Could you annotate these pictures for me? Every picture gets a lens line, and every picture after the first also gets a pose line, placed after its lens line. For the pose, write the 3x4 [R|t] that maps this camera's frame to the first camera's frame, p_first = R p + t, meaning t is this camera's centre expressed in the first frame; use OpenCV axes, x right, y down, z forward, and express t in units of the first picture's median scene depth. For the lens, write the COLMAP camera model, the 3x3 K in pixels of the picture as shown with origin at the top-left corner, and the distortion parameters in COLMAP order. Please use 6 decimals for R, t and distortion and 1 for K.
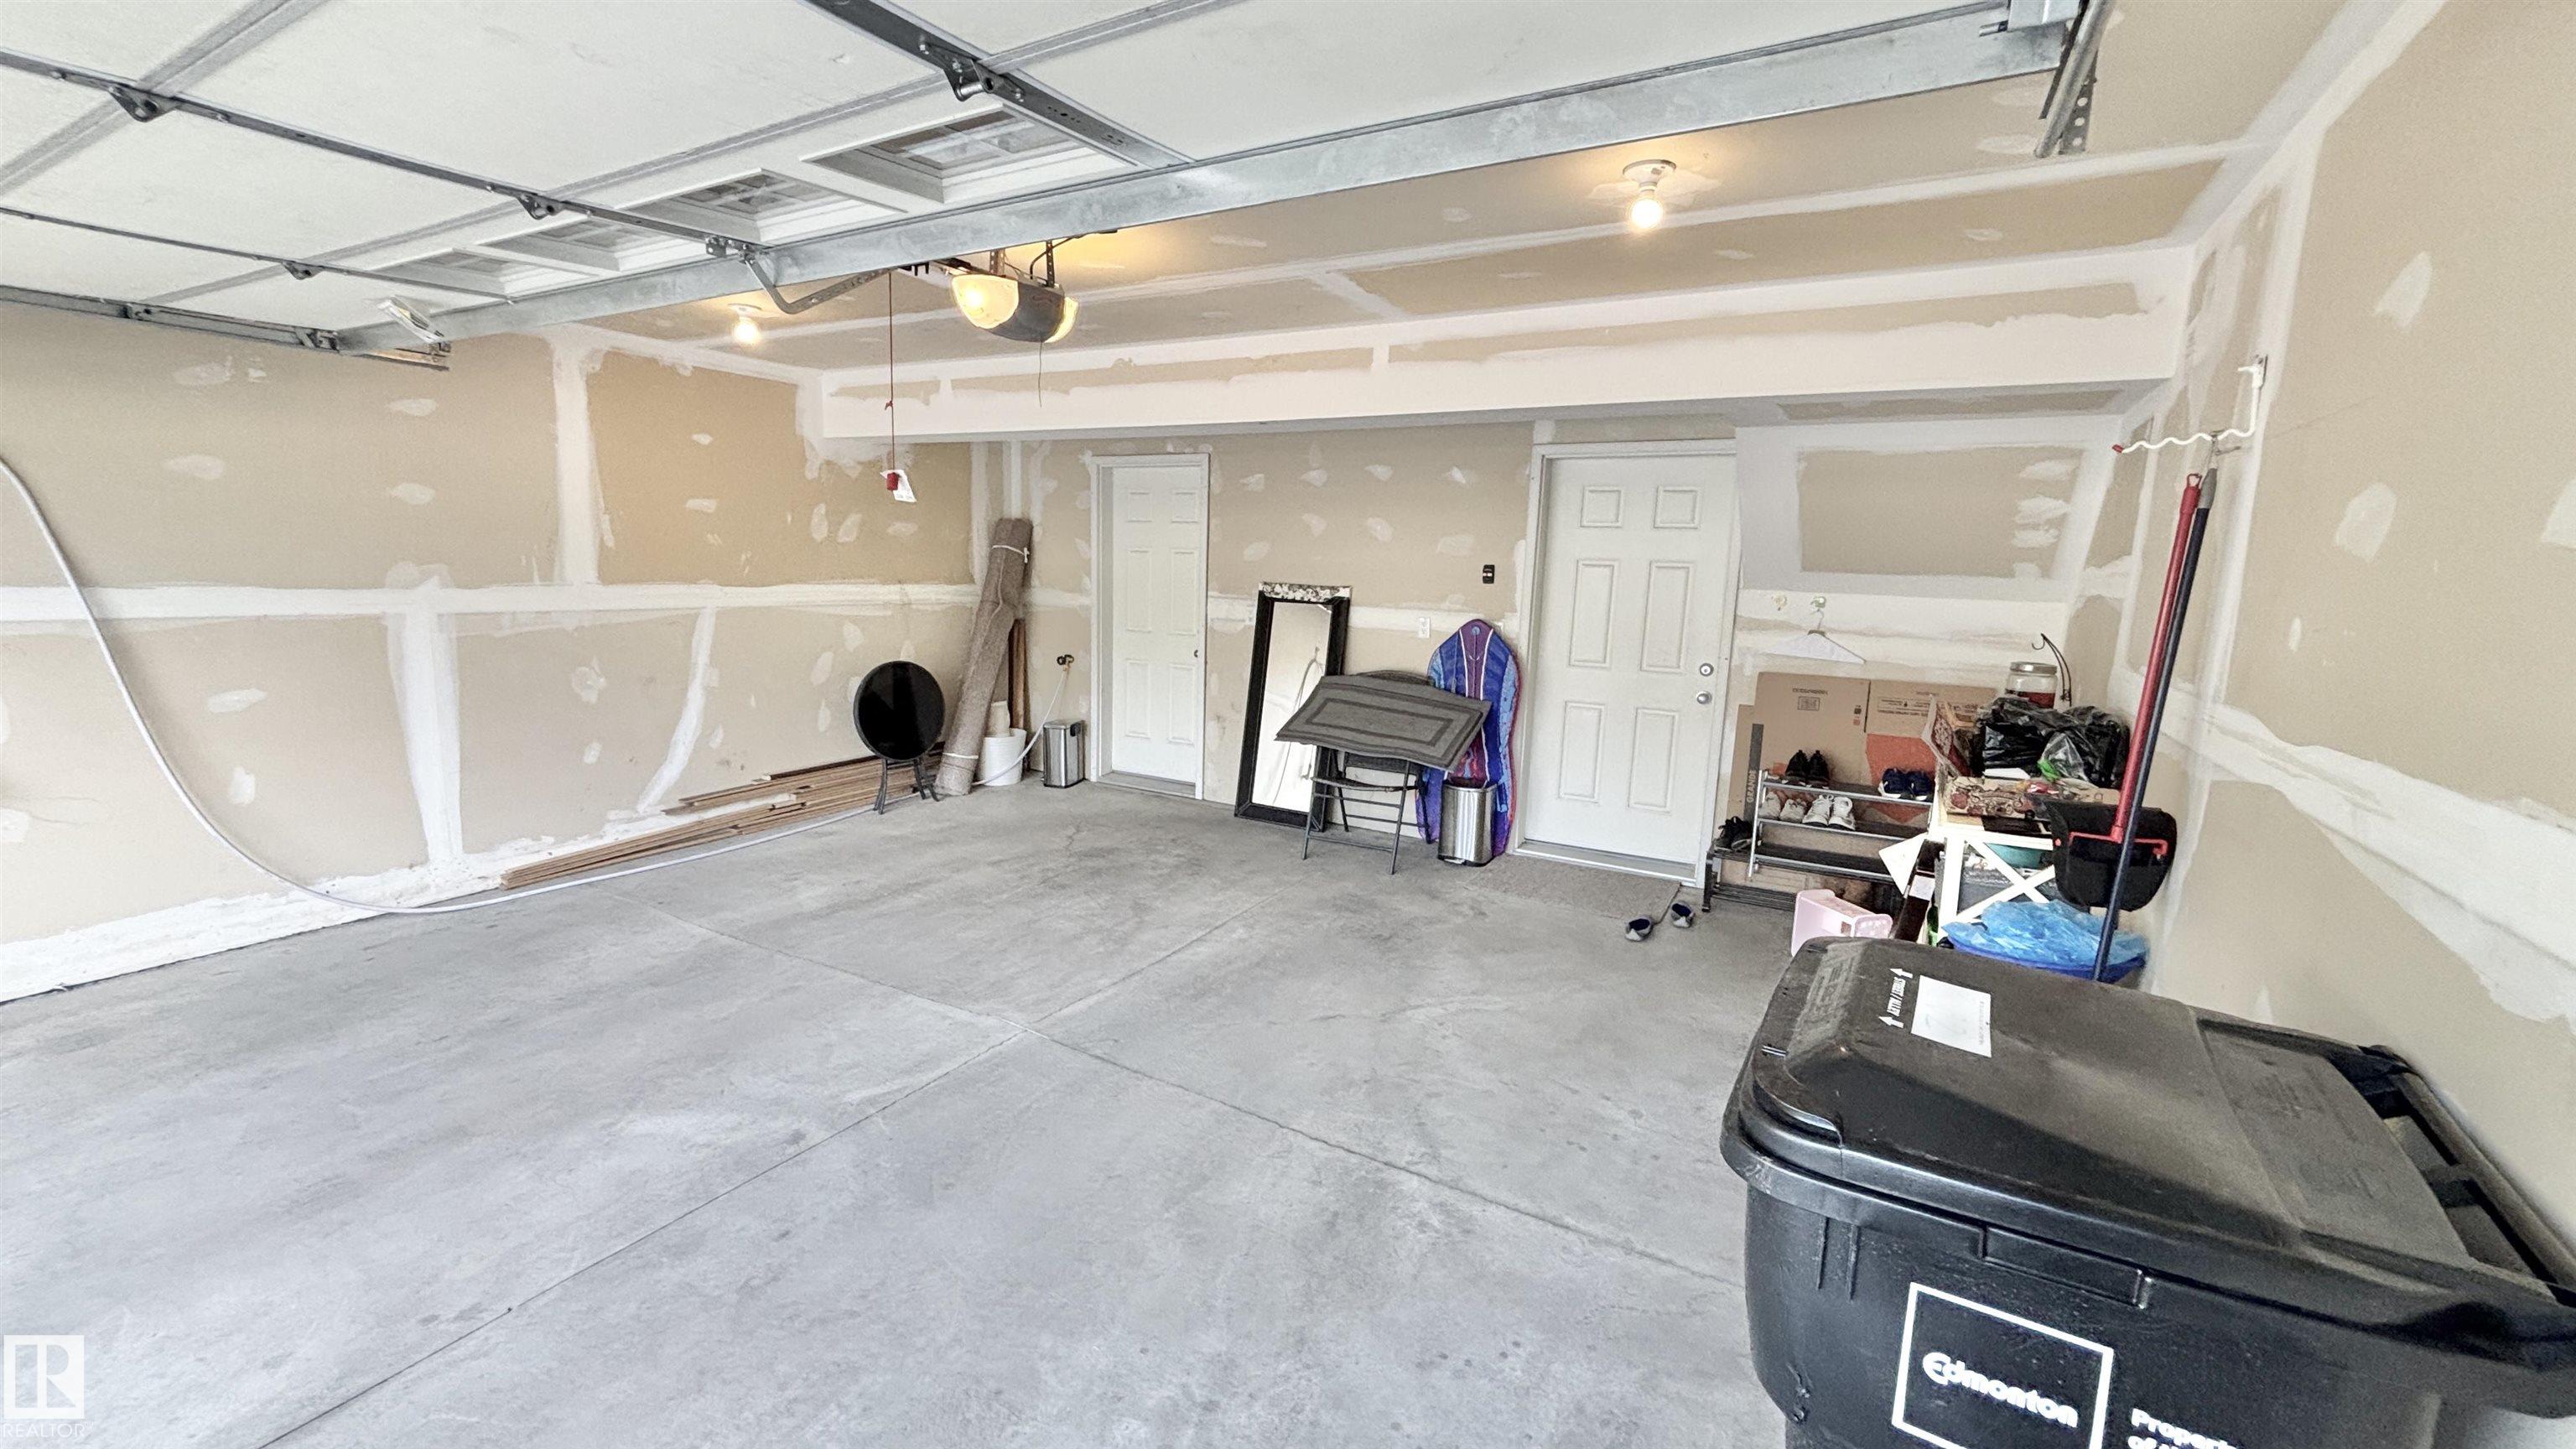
lens RADIAL K [[1039.6, 0, 1287.5], [0, 1039.6, 720.4], [0, 0, 1]] dist [-0.004213, 0.000030]
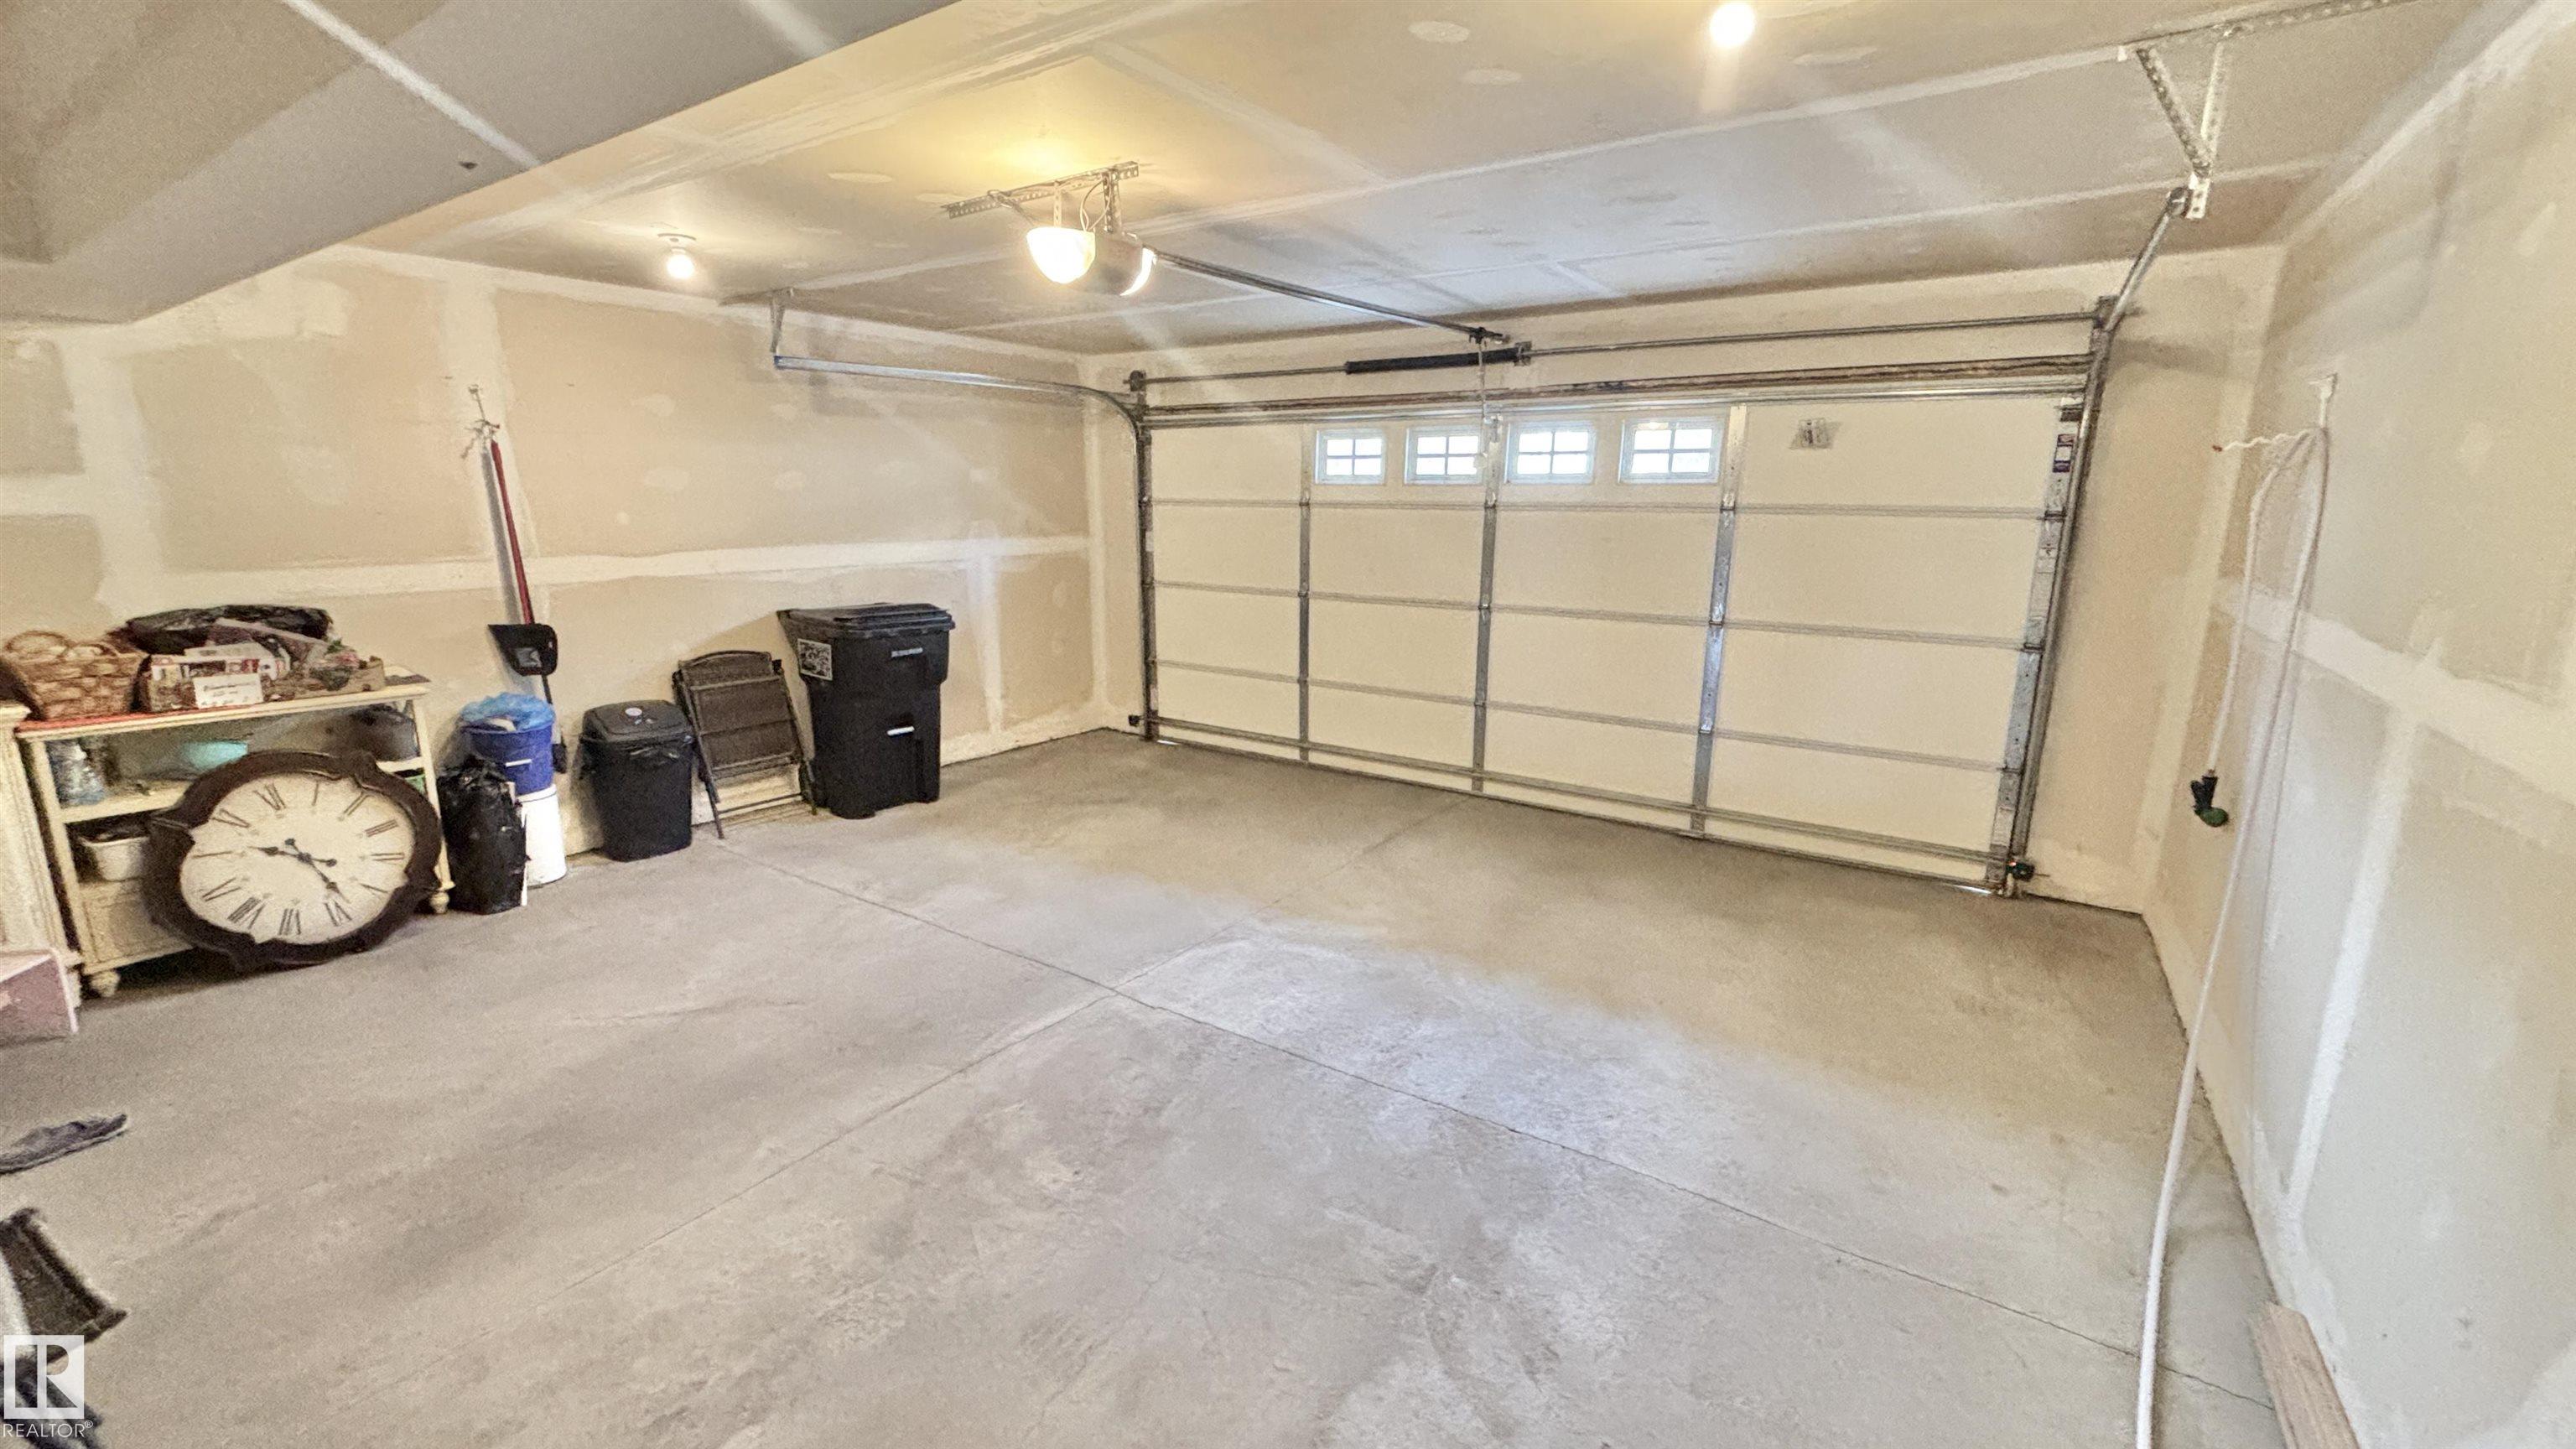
lens RADIAL K [[1039.6, 0, 1287.5], [0, 1039.6, 720.4], [0, 0, 1]] dist [-0.004213, 0.000030]
pose [[-0.997137, -0.050572, 0.056224, -0.342961], [-0.026669, 0.930890, 0.364325, -0.233893], [-0.070763, 0.361782, -0.929573, 1.349679]]
